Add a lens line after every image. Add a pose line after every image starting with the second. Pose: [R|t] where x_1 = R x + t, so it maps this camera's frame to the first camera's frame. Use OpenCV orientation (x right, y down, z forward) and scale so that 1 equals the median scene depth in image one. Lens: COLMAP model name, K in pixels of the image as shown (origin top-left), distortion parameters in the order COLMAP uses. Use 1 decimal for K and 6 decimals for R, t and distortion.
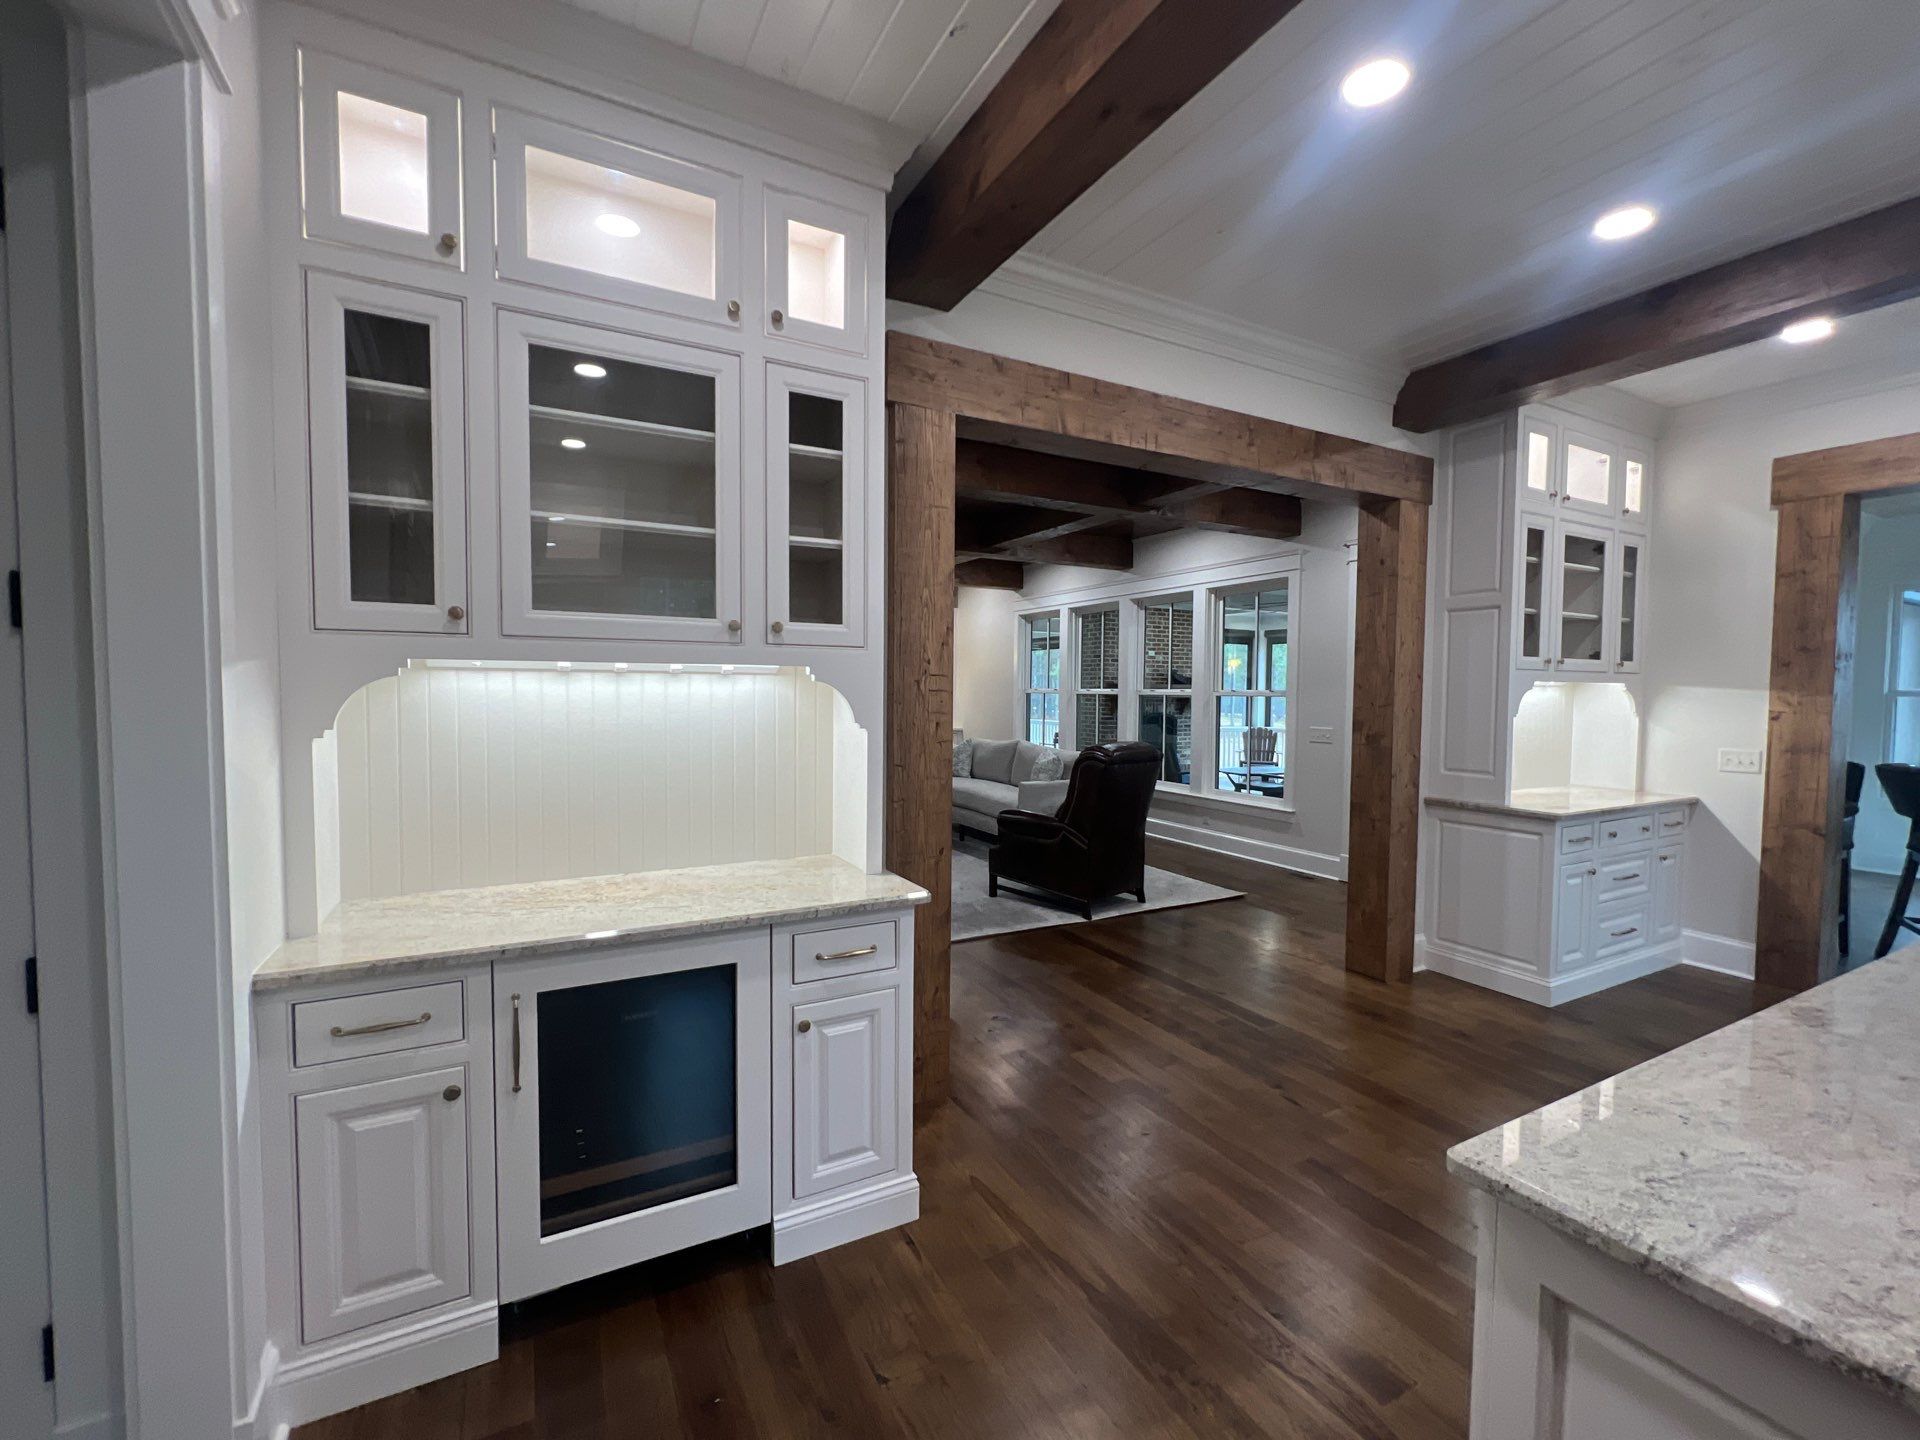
lens RADIAL K [[772.0, 0, 958.0], [0, 772.0, 711.4], [0, 0, 1]] dist [-0.001200, -0.000021]
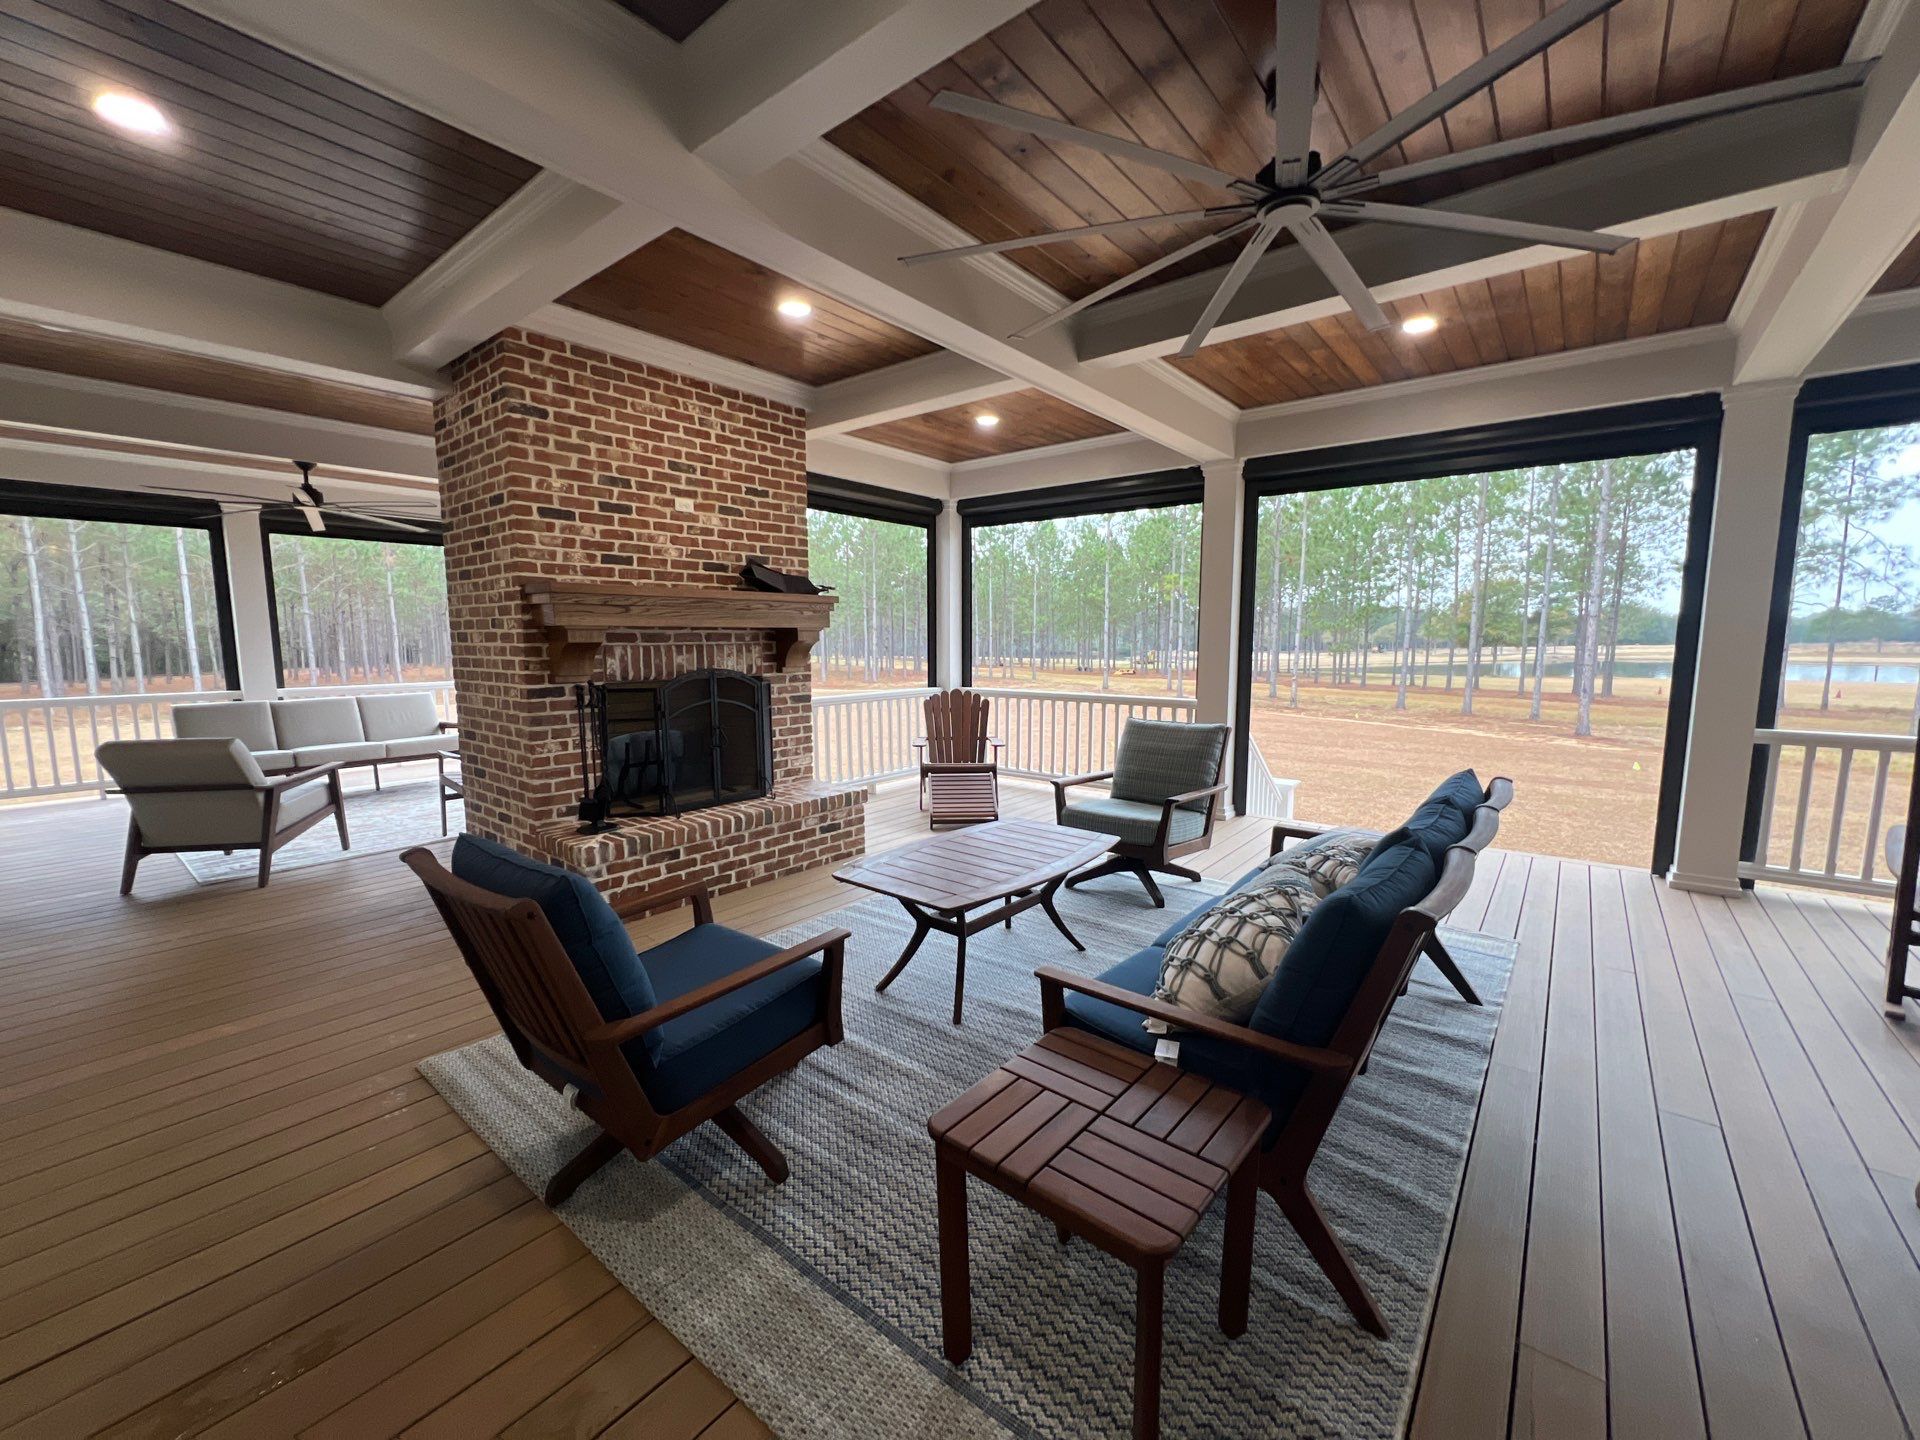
lens RADIAL K [[772.0, 0, 952.3], [0, 772.0, 724.5], [0, 0, 1]] dist [-0.001200, -0.000021]
pose [[0.923687, -0.061521, 0.378176, 0.275829], [0.029310, 0.995478, 0.090355, -0.001820], [-0.382025, -0.072376, 0.921313, 0.749572]]
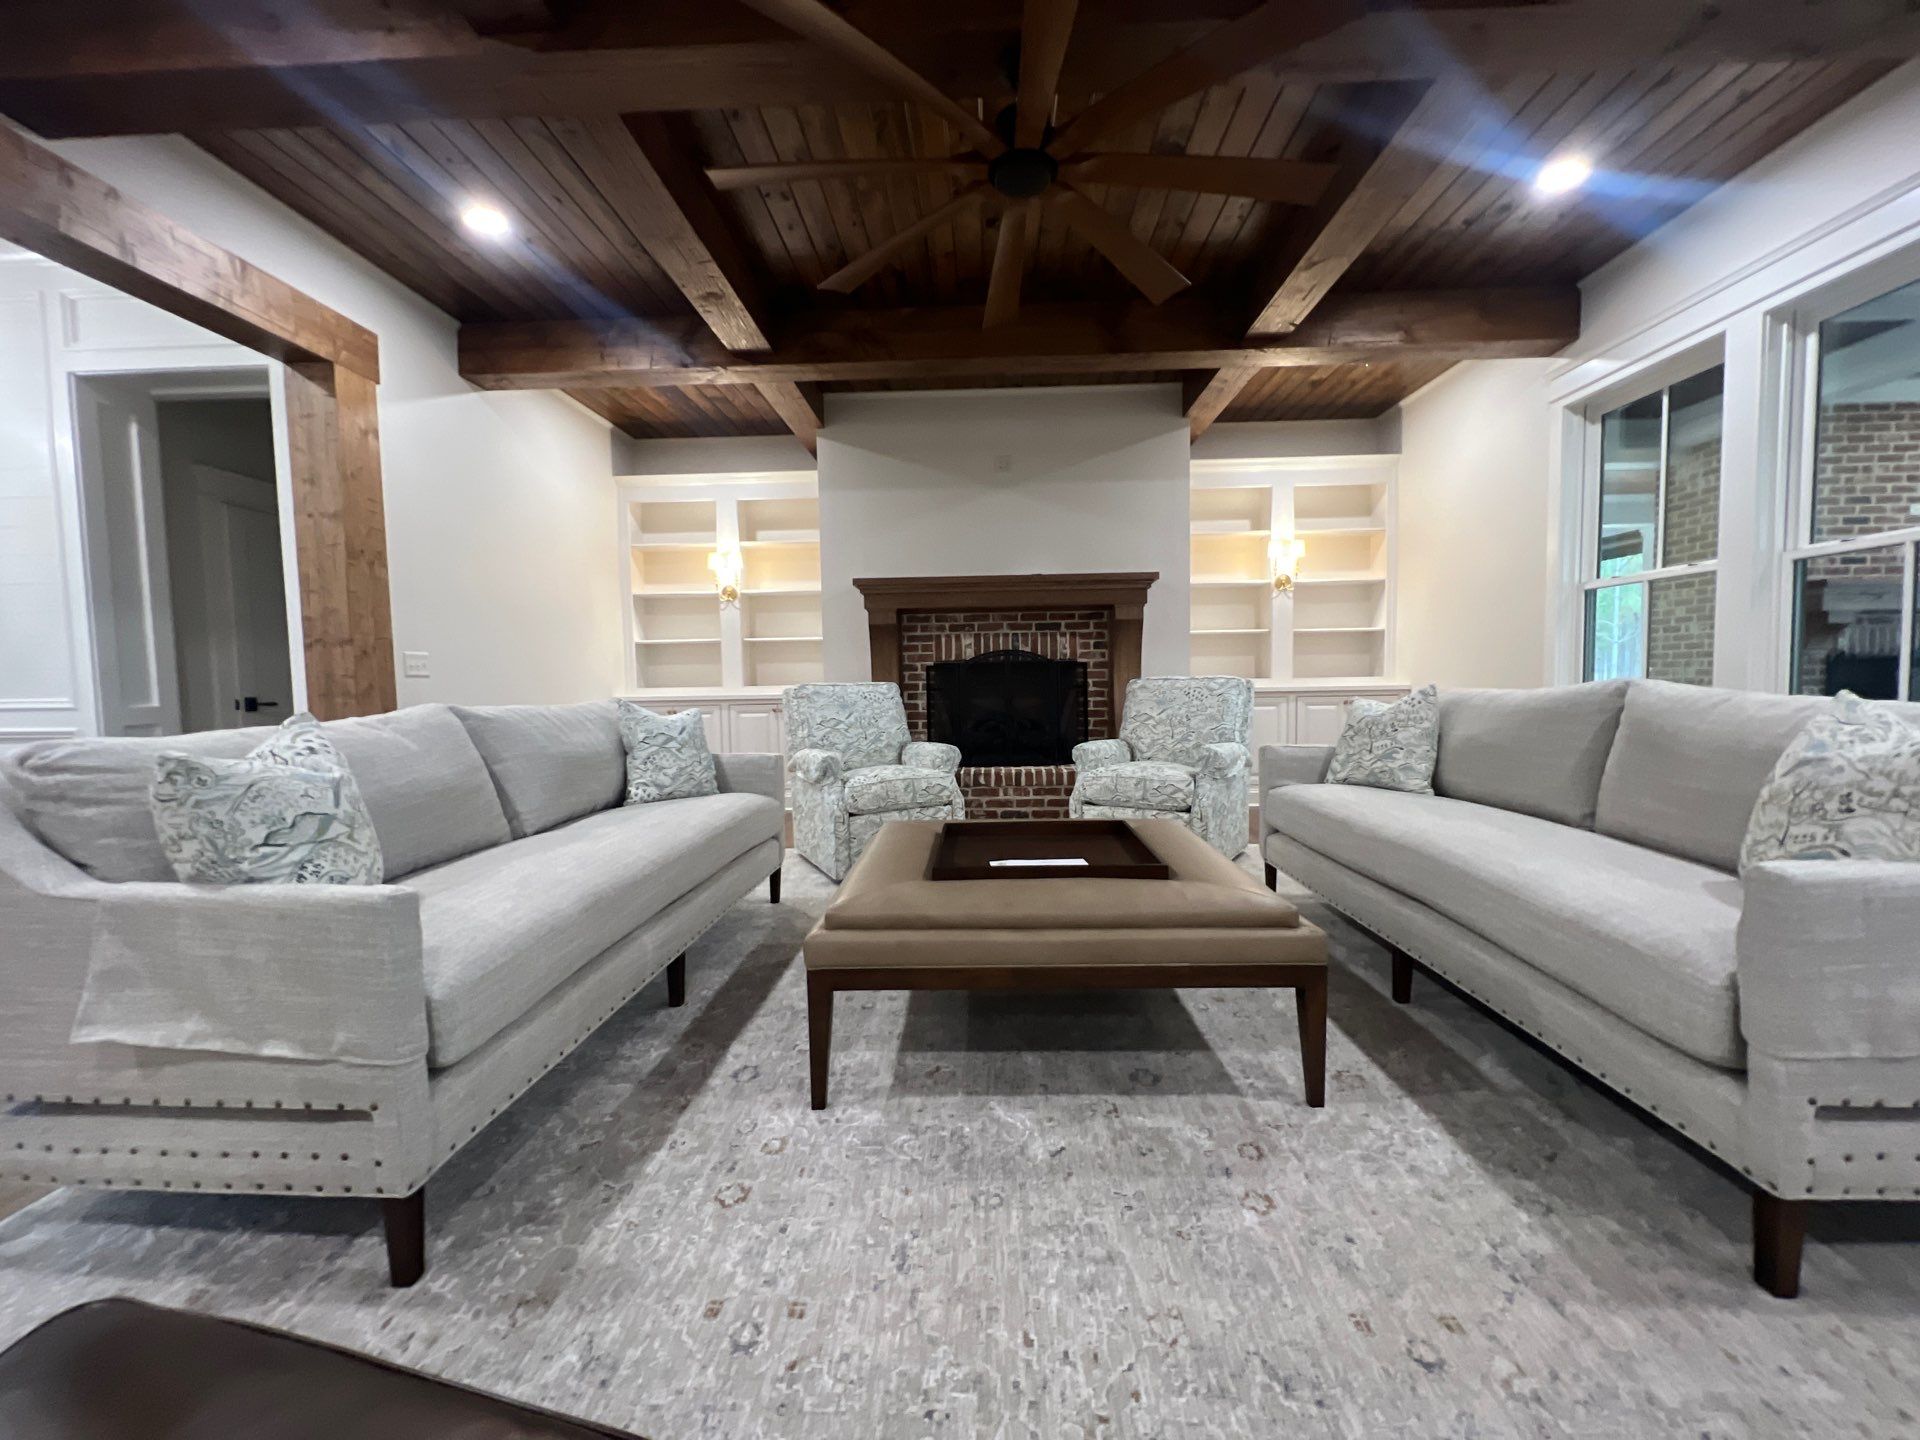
lens RADIAL K [[772.0, 0, 964.9], [0, 772.0, 715.6], [0, 0, 1]] dist [-0.001200, -0.000021]
pose [[0.865753, 0.000913, -0.500470, 0.005519], [0.013382, 0.999599, 0.024972, 0.027870], [0.500292, -0.028317, 0.865394, 0.435171]]
